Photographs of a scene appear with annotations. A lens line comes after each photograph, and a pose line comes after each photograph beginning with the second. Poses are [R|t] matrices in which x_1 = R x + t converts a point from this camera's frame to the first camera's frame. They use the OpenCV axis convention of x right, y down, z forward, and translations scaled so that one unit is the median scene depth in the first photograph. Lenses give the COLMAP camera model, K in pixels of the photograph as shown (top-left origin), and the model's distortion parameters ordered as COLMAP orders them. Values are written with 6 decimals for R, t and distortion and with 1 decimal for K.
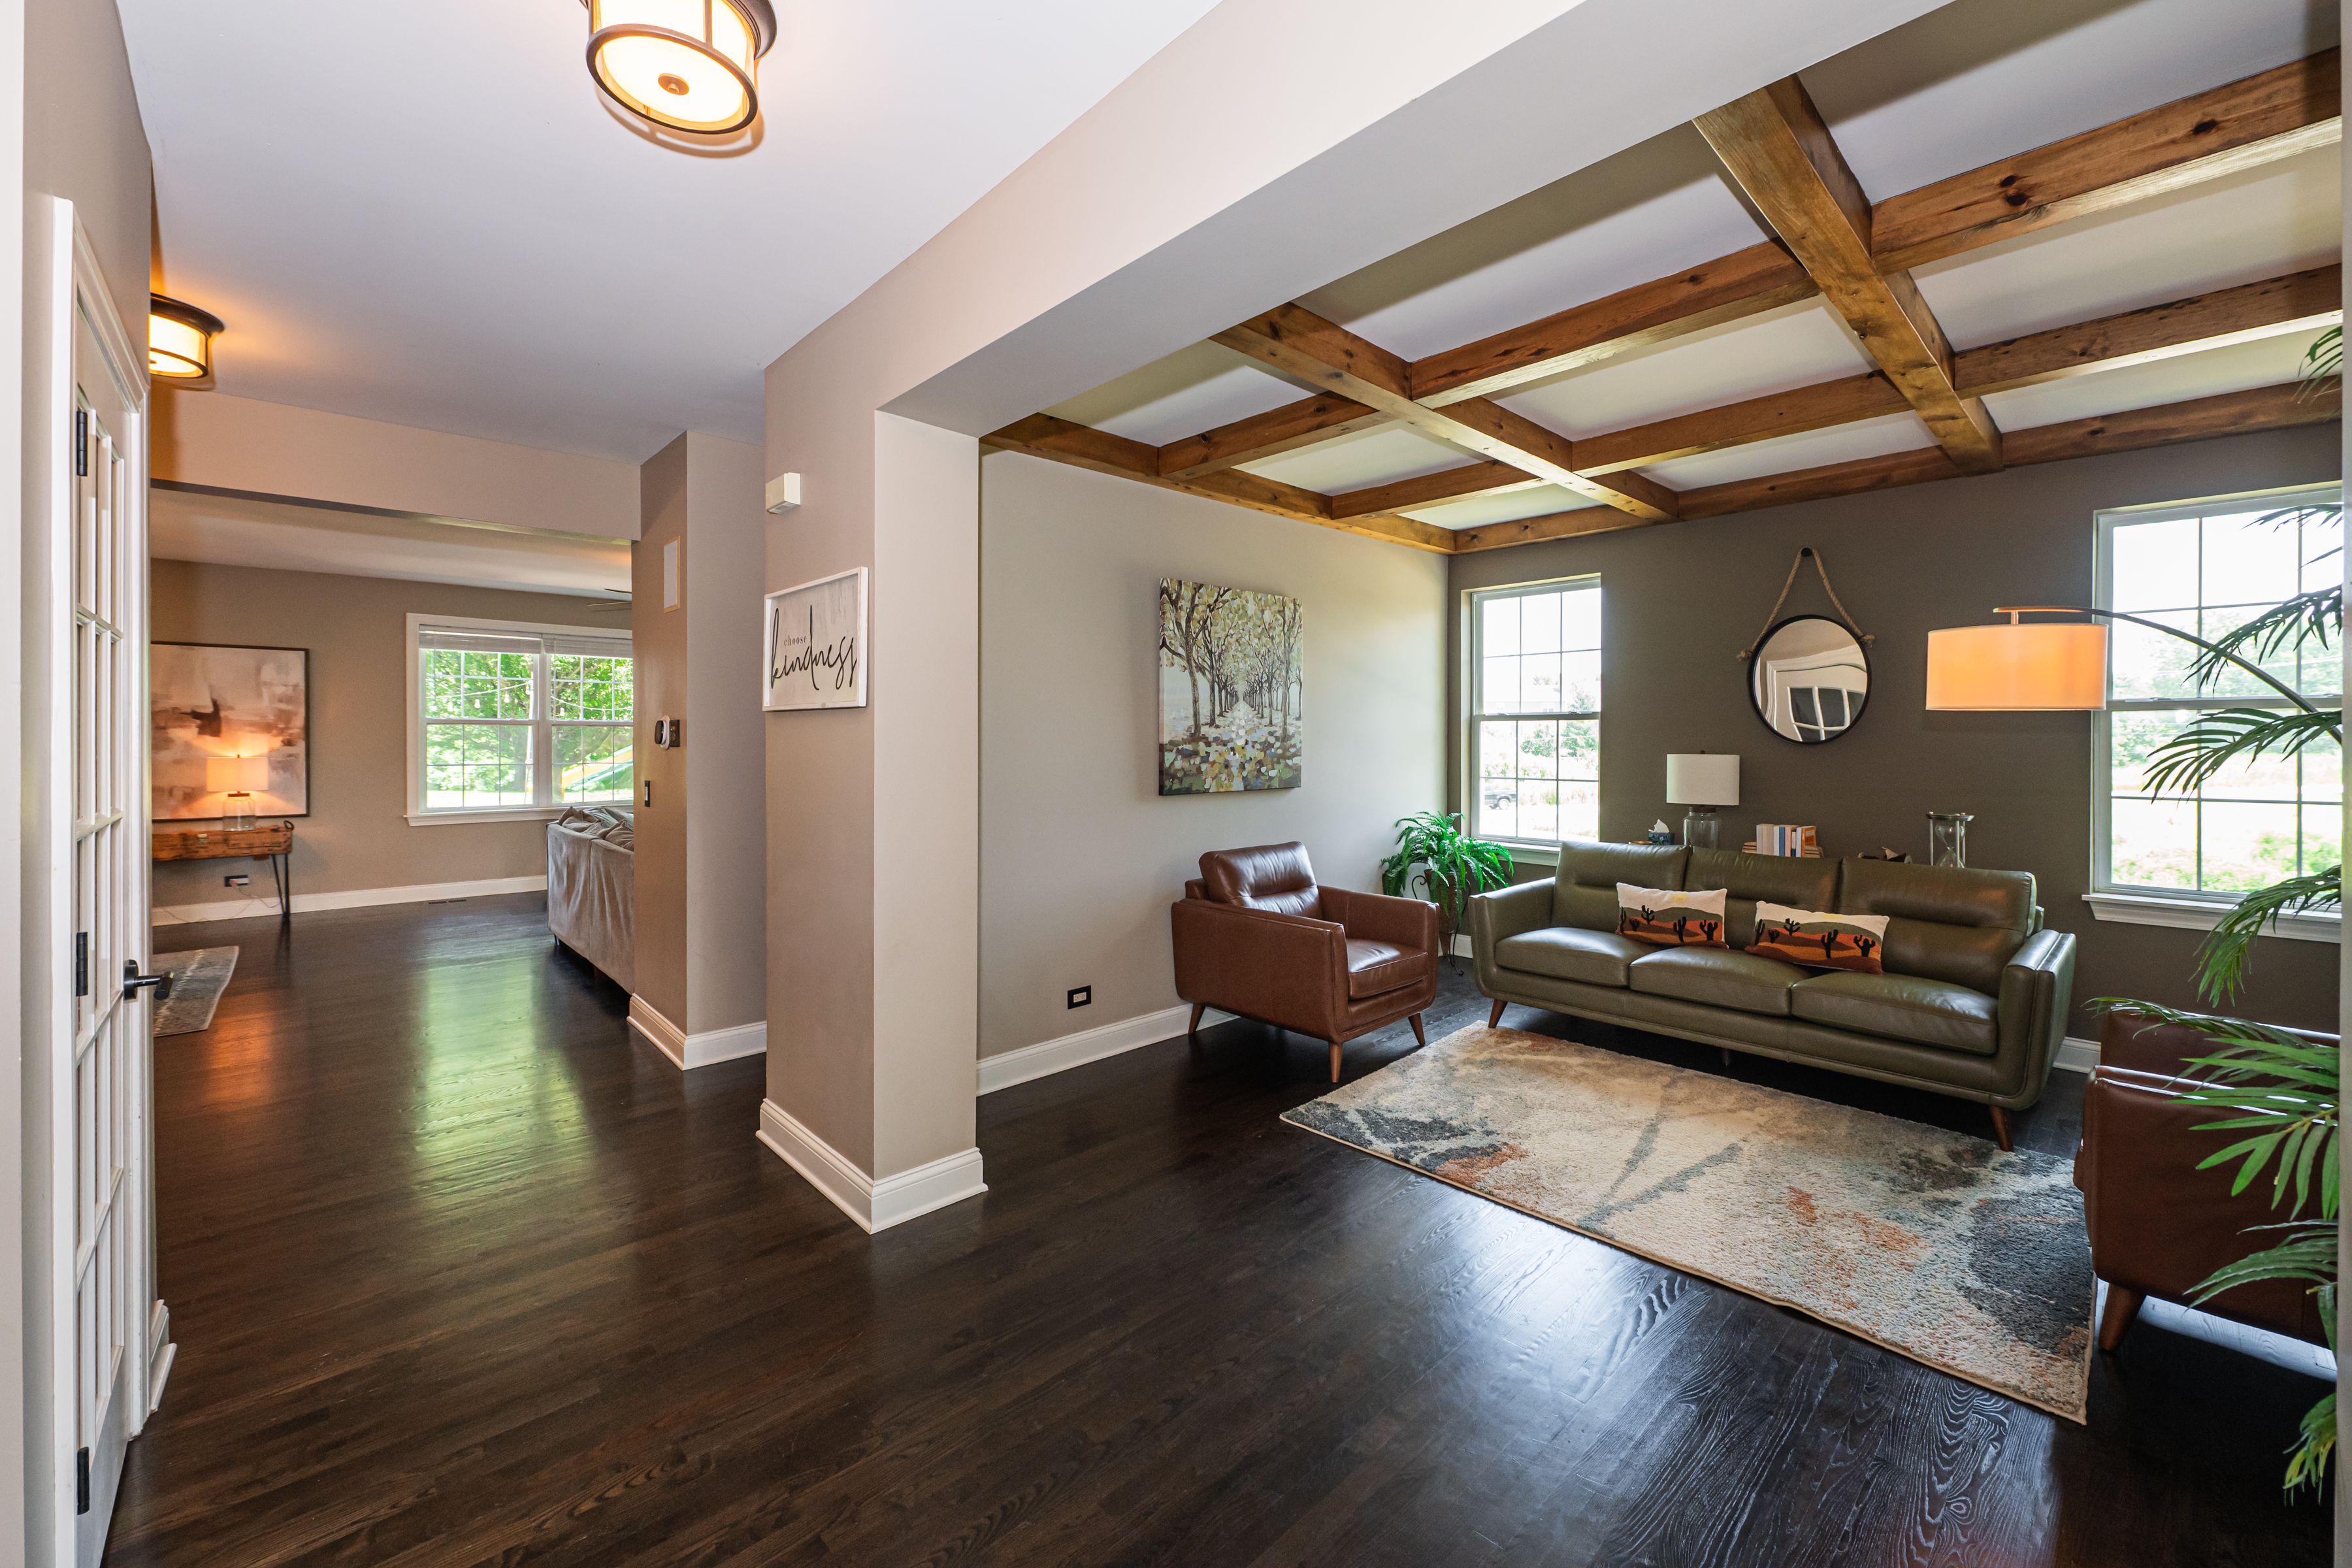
lens RADIAL K [[938.9, 0, 1177.0], [0, 938.9, 747.6], [0, 0, 1]] dist [0.000048, -0.000050]
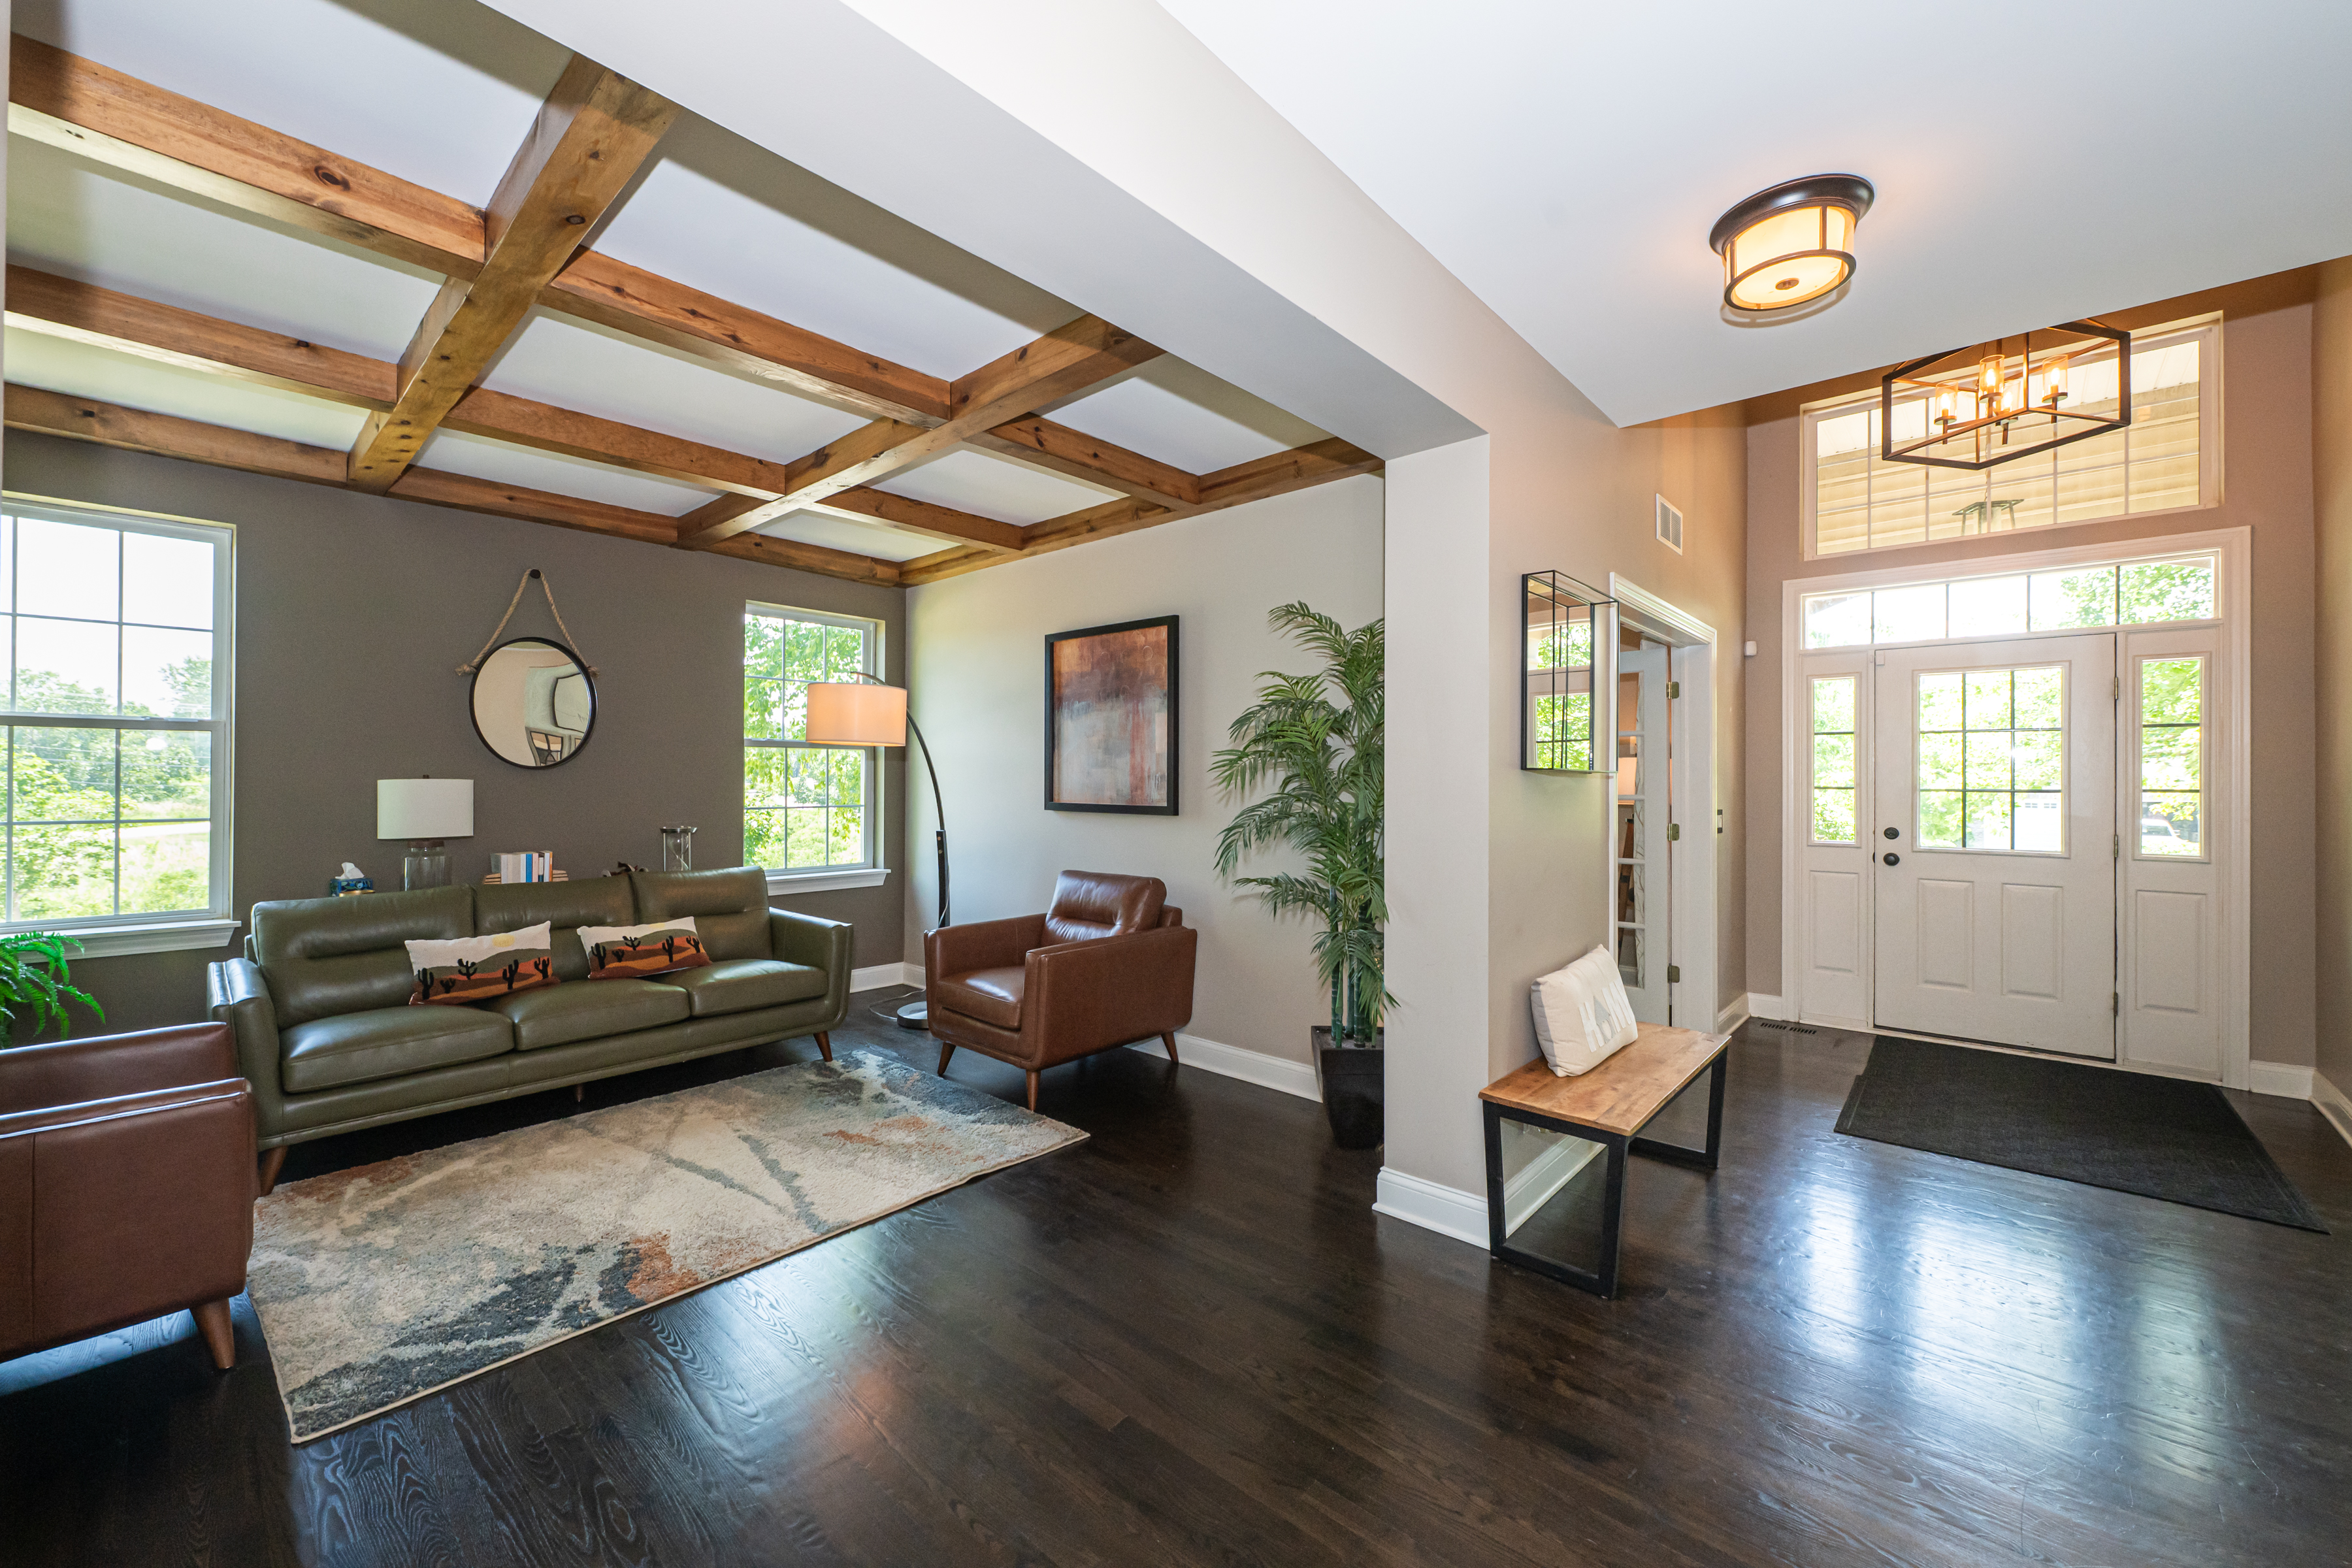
lens RADIAL K [[930.3, 0, 1177.1], [0, 930.3, 777.7], [0, 0, 1]] dist [-0.000504, -0.000346]
pose [[-0.083970, -0.000755, 0.996468, -0.429582], [0.003985, 0.999991, 0.001093, 0.009255], [-0.996460, 0.004062, -0.083967, 0.489011]]
